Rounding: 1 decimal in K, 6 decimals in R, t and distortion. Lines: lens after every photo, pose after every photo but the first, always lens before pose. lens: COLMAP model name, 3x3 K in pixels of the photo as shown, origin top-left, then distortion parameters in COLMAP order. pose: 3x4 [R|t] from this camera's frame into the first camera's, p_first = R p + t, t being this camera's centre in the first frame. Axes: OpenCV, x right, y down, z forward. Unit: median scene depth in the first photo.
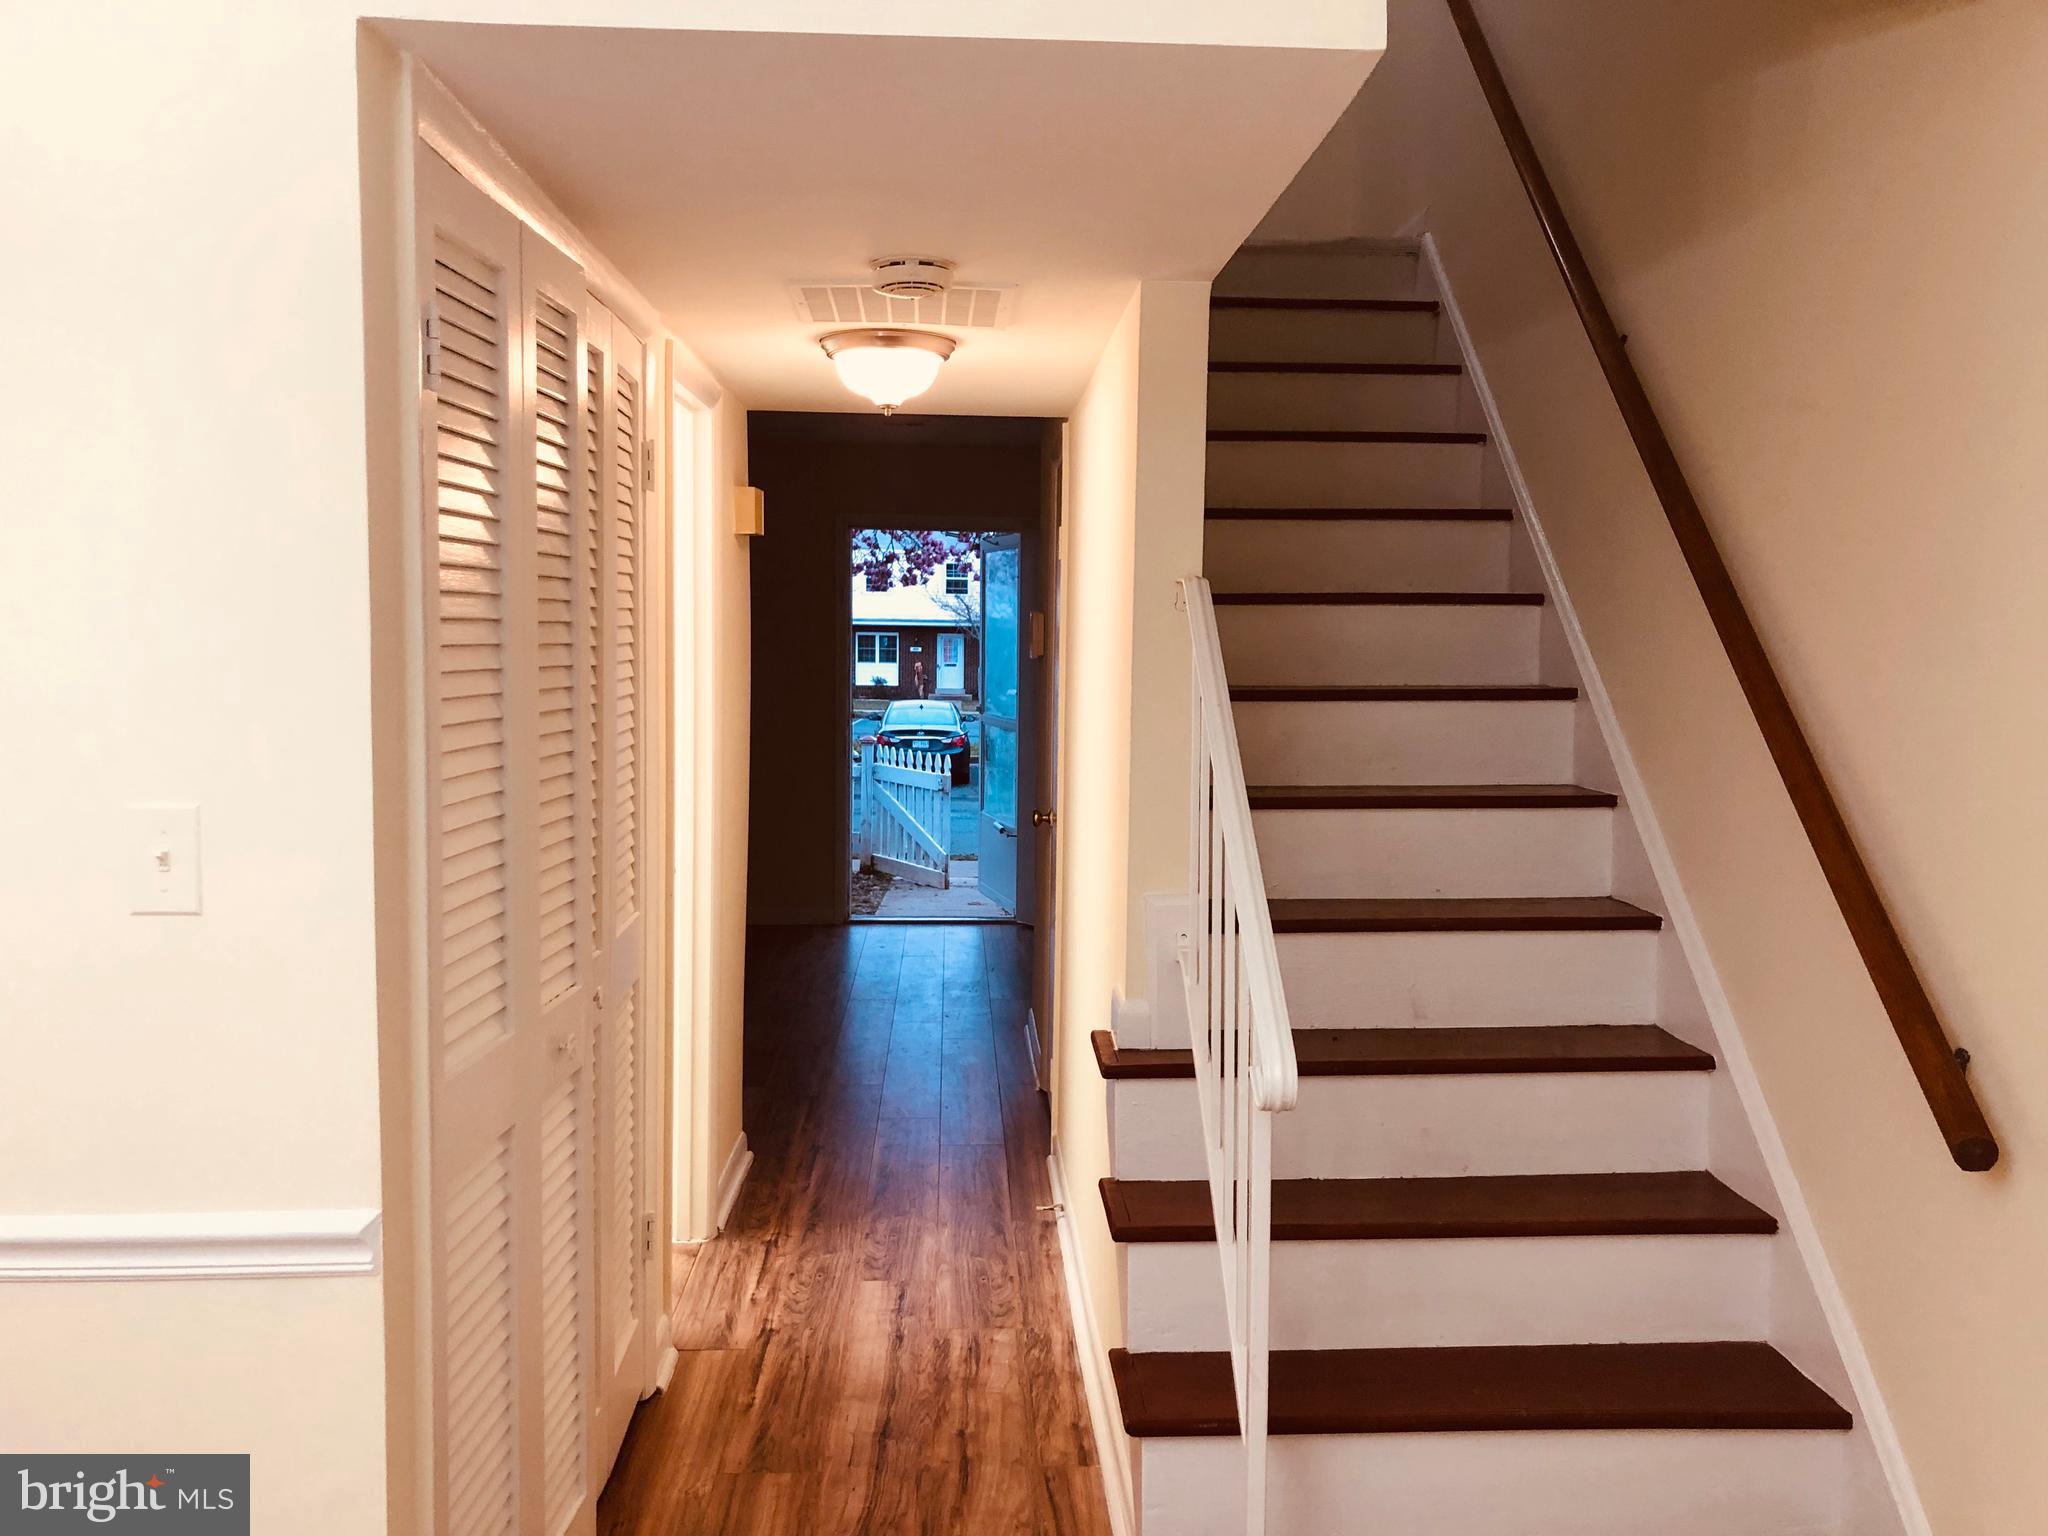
lens RADIAL K [[1679.8, 0, 1024.0], [0, 1679.8, 768.0], [0, 0, 1]] dist [0.022342, -0.011438]
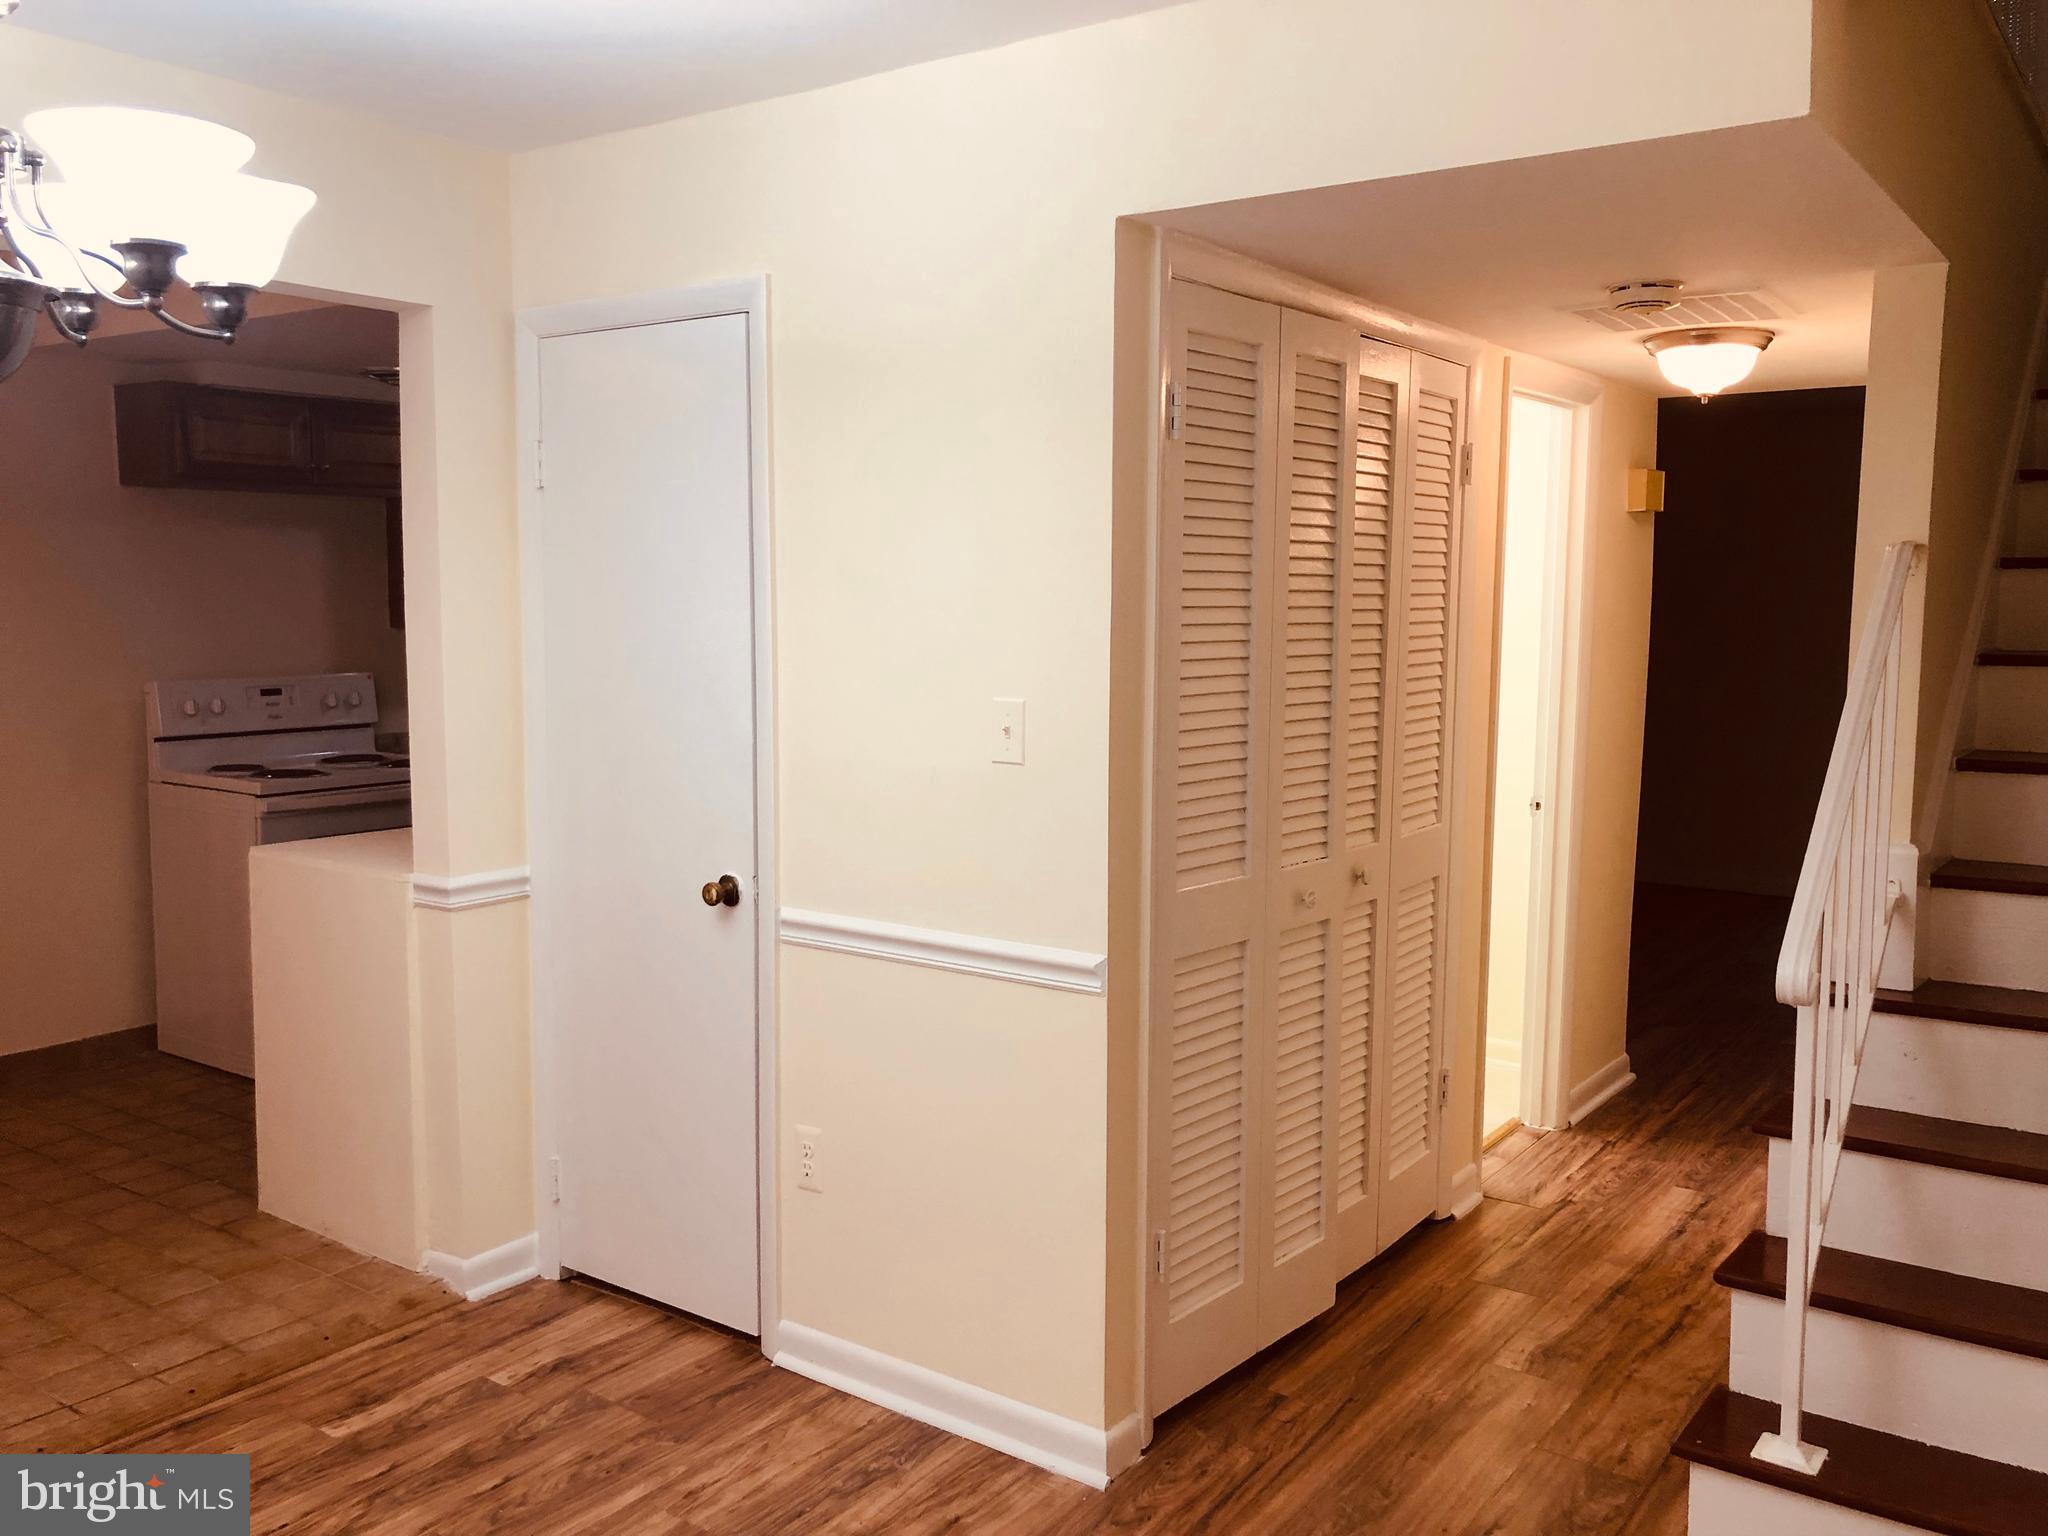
lens RADIAL K [[1679.8, 0, 1024.0], [0, 1679.8, 768.0], [0, 0, 1]] dist [0.022342, -0.011438]
pose [[0.781648, 0.060780, -0.620751, 0.276246], [-0.050909, 0.998137, 0.033627, 0.016785], [0.621639, 0.005317, 0.783286, -0.155661]]
